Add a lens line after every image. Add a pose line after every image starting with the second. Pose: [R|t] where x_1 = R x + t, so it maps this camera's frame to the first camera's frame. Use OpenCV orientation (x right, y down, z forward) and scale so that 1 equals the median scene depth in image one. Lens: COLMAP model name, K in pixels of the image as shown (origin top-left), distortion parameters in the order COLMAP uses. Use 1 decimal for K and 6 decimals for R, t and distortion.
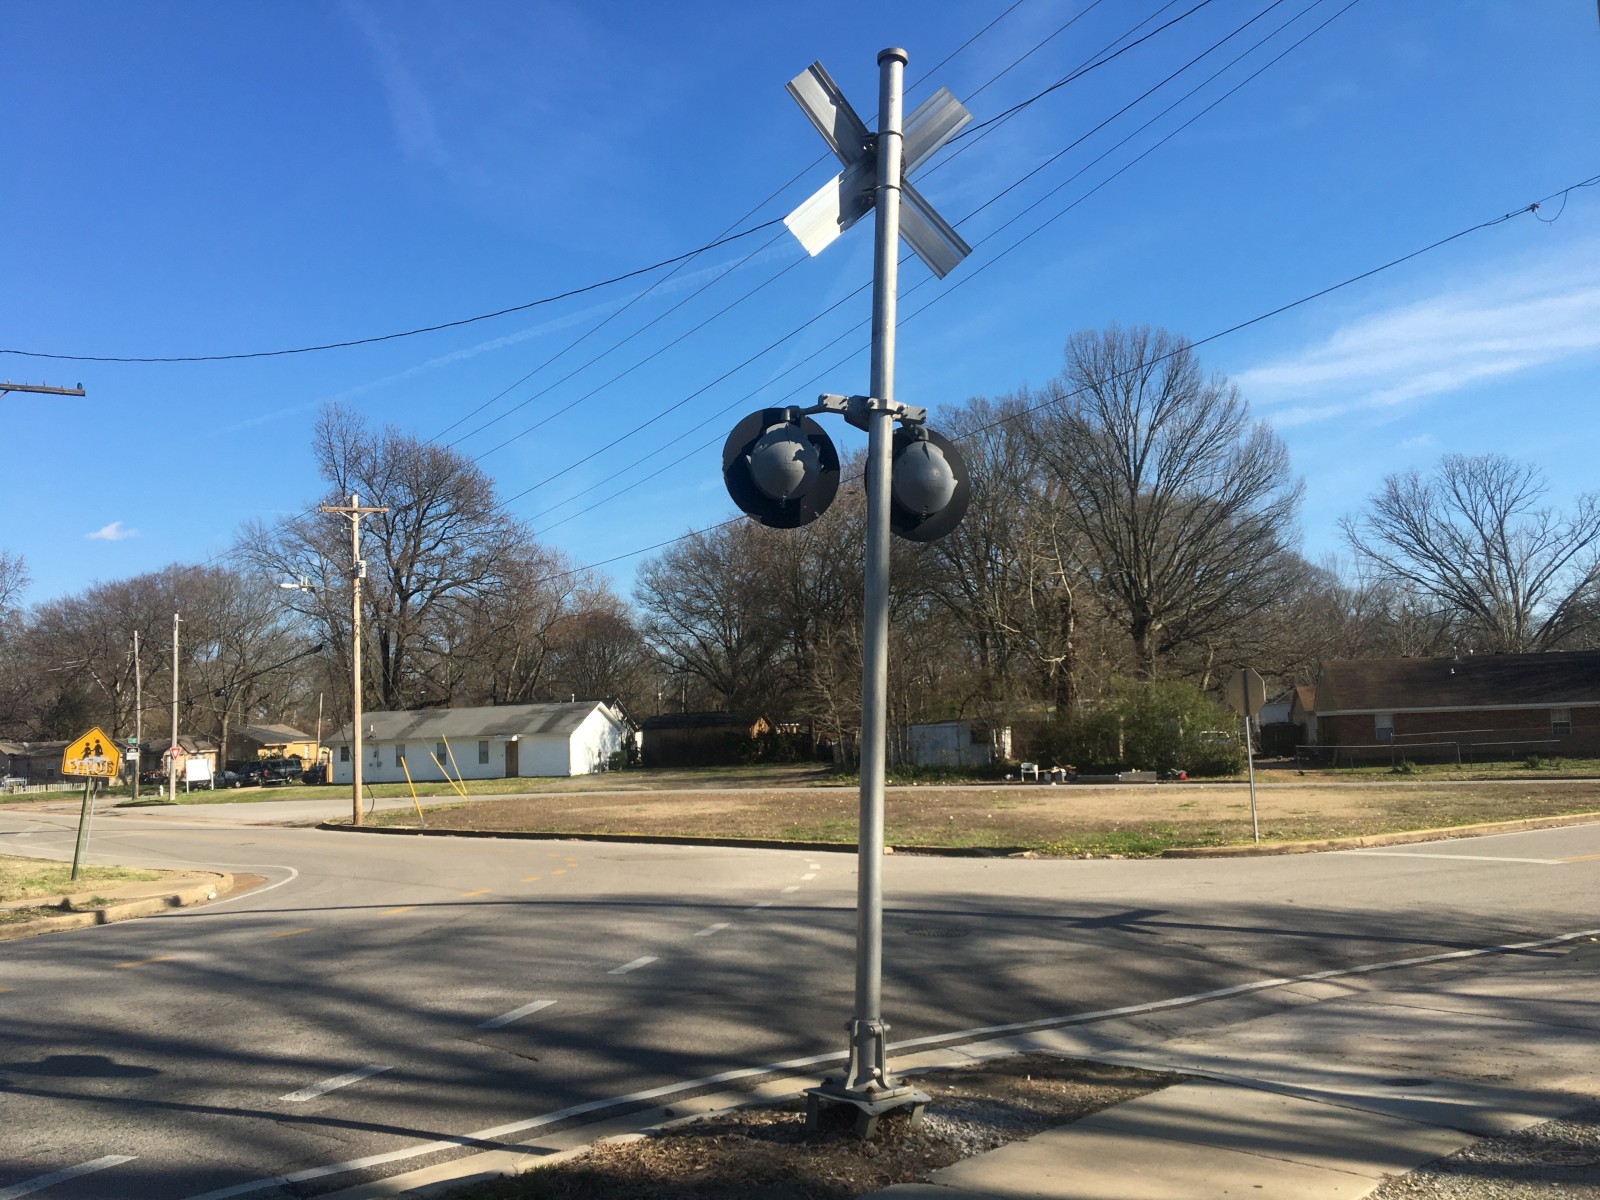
lens RADIAL K [[1355.3, 0, 734.8], [0, 1355.3, 597.6], [0, 0, 1]] dist [0.089956, -0.128985]
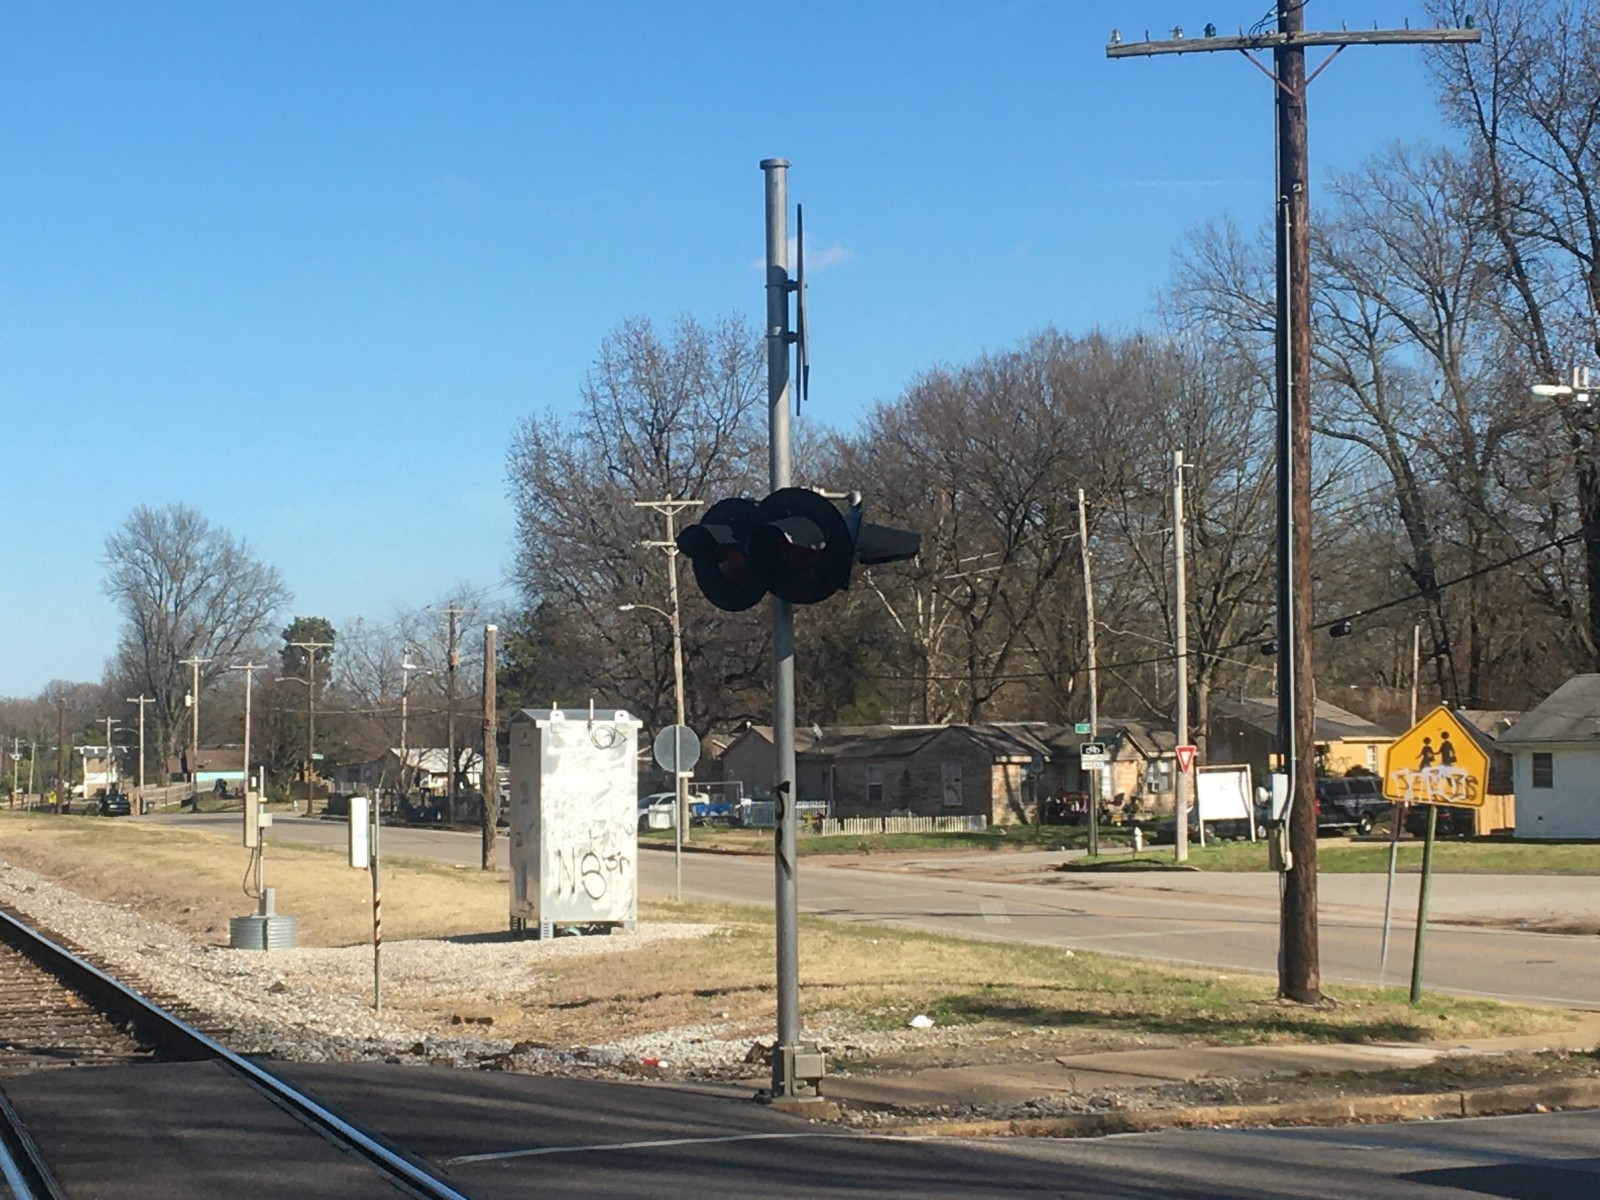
lens RADIAL K [[3356.5, 0, 800.0], [0, 3356.5, 600.0], [0, 0, 1]] dist [0.162564, -0.229104]
pose [[0.902628, -0.000373, -0.430421, -0.041562], [0.027446, 0.998014, 0.056690, -0.005488], [0.429545, -0.062984, 0.900846, -0.054511]]
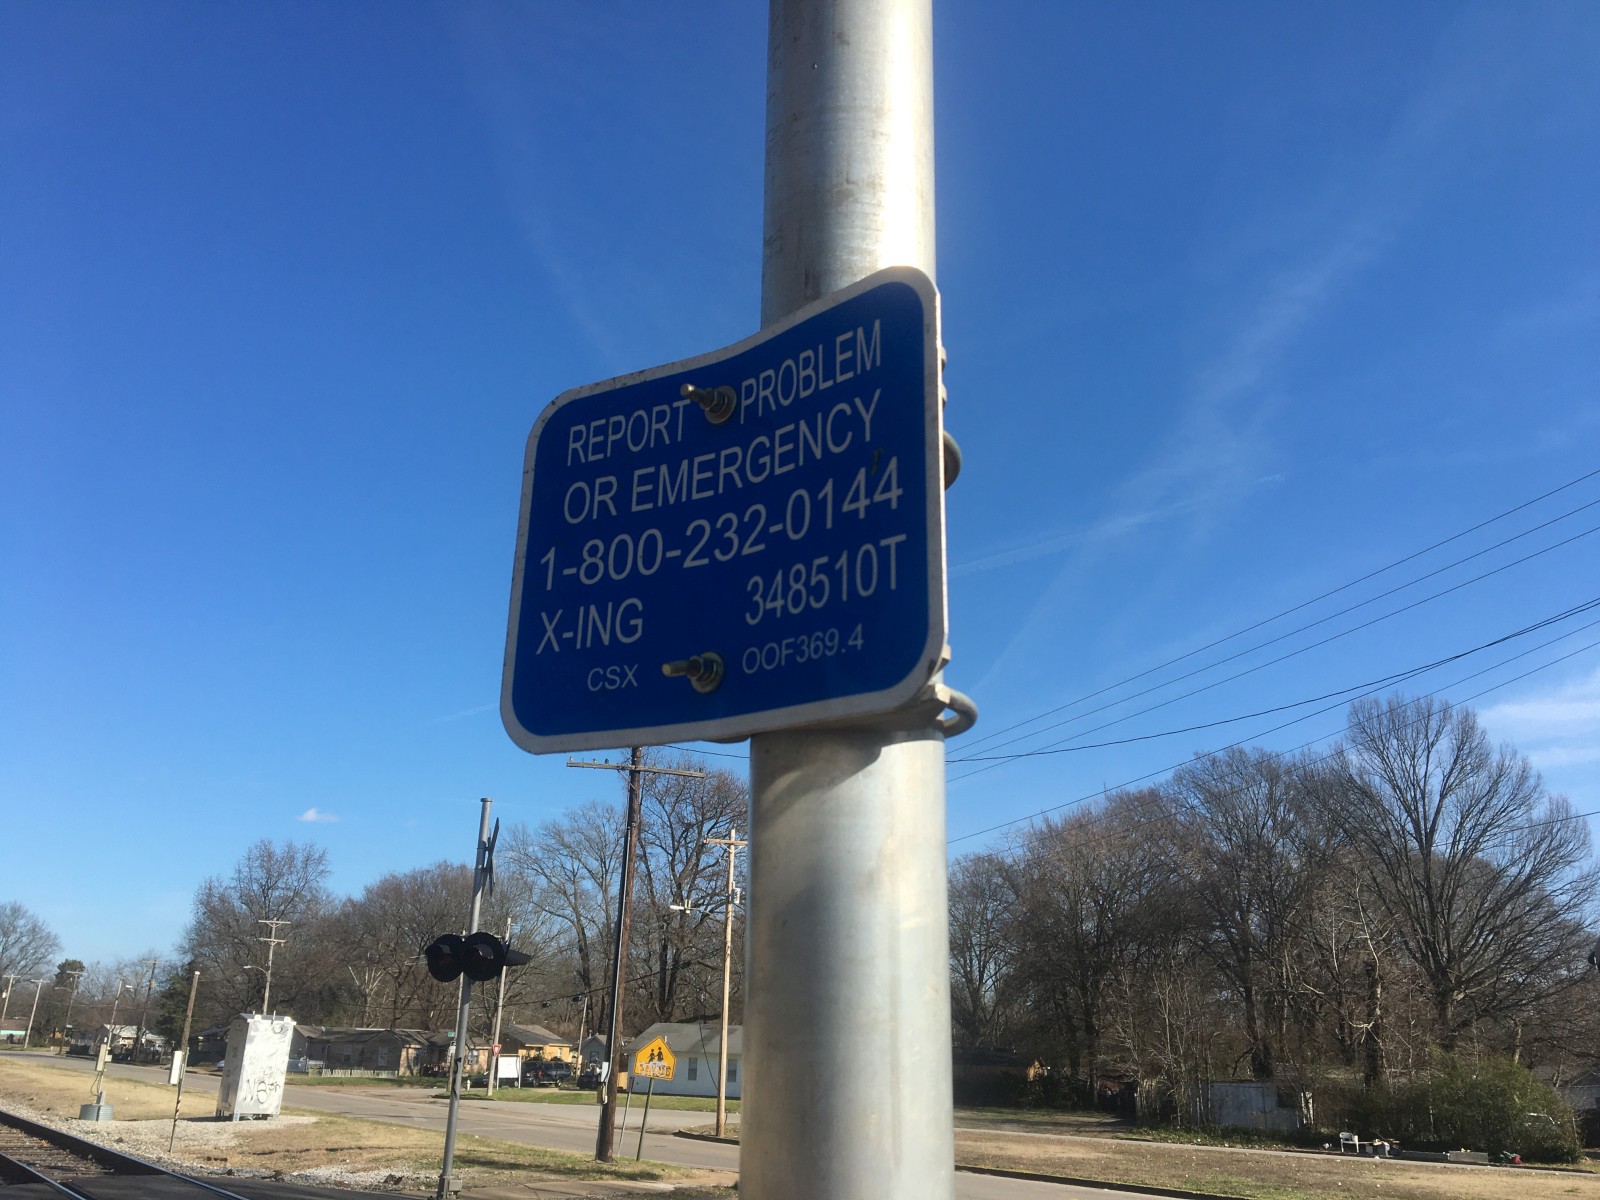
lens RADIAL K [[1316.7, 0, 743.4], [0, 1316.7, 599.8], [0, 0, 1]] dist [0.065707, -0.073398]
pose [[0.988034, 0.026853, -0.151879, -0.060201], [-0.061349, 0.971900, -0.227261, -0.006336], [0.141509, 0.233859, 0.961917, -0.068621]]
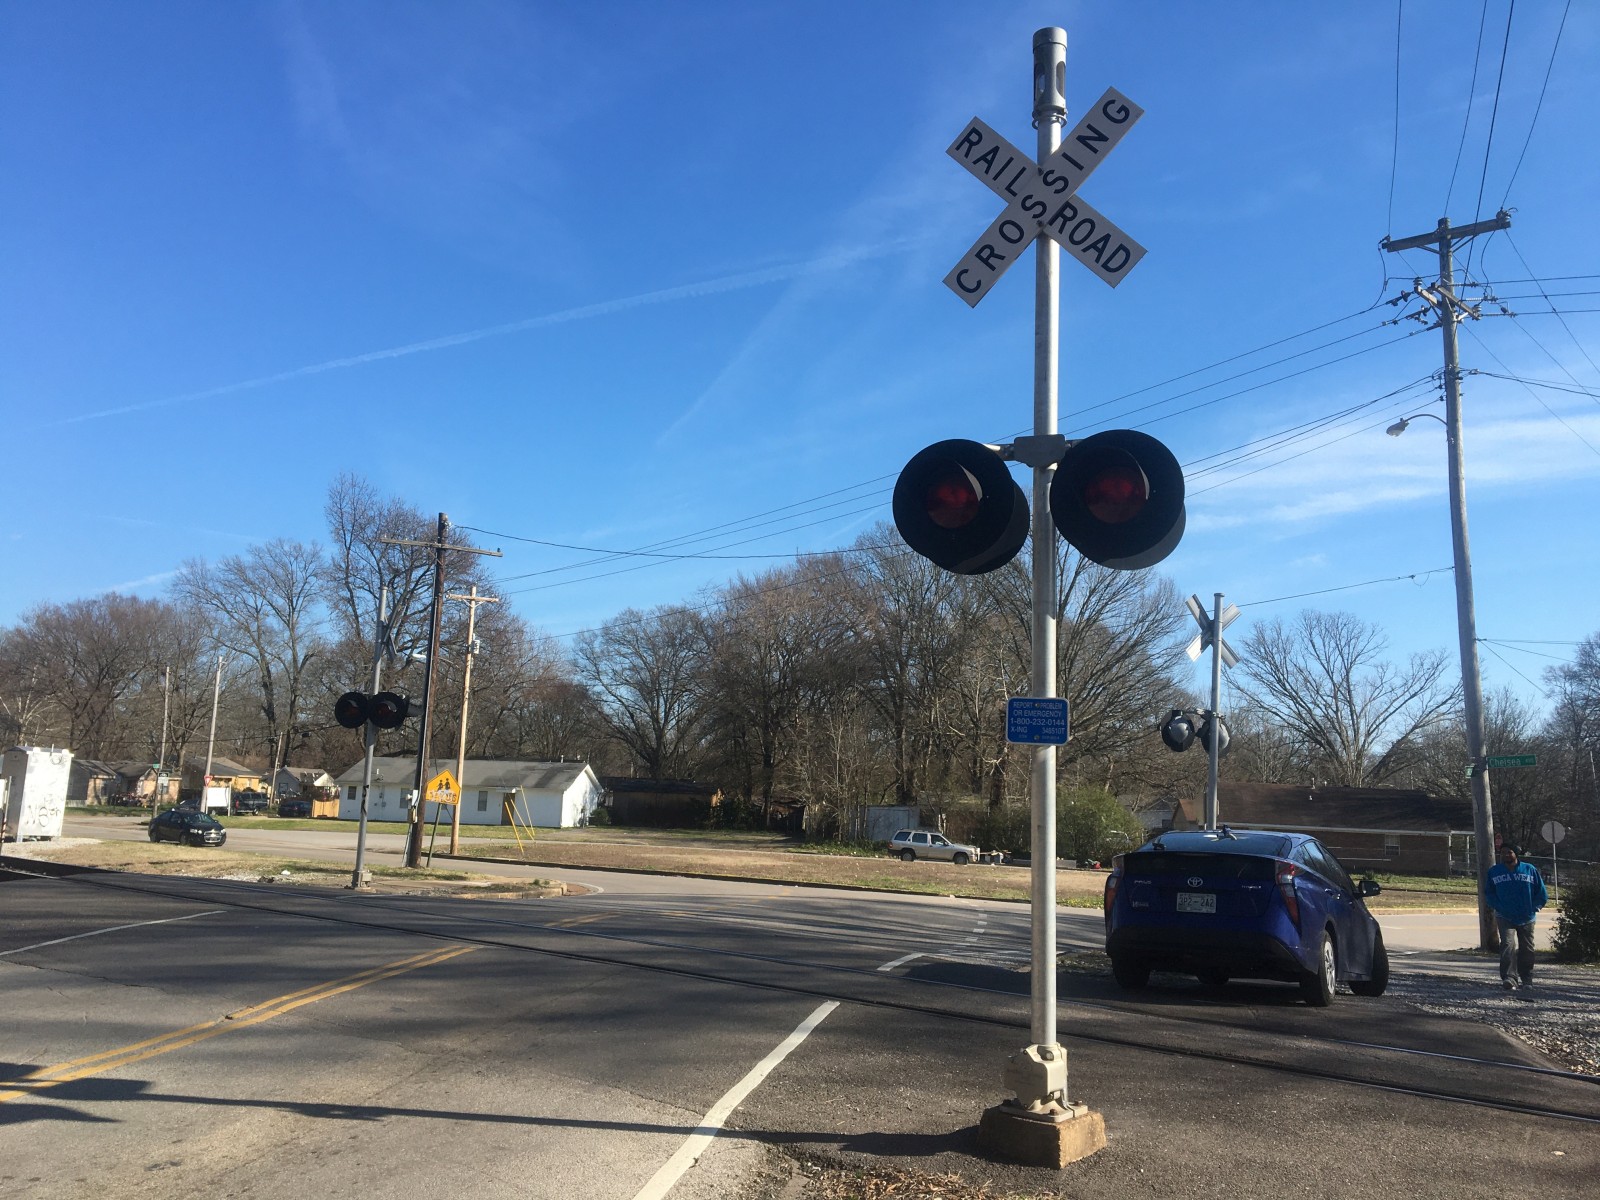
lens RADIAL K [[1324.2, 0, 725.0], [0, 1324.2, 593.4], [0, 0, 1]] dist [0.088089, -0.137882]
pose [[0.993016, 0.089453, 0.076921, -0.082502], [-0.084991, 0.994607, -0.059449, -0.009459], [-0.081824, 0.052496, 0.995263, -0.126155]]
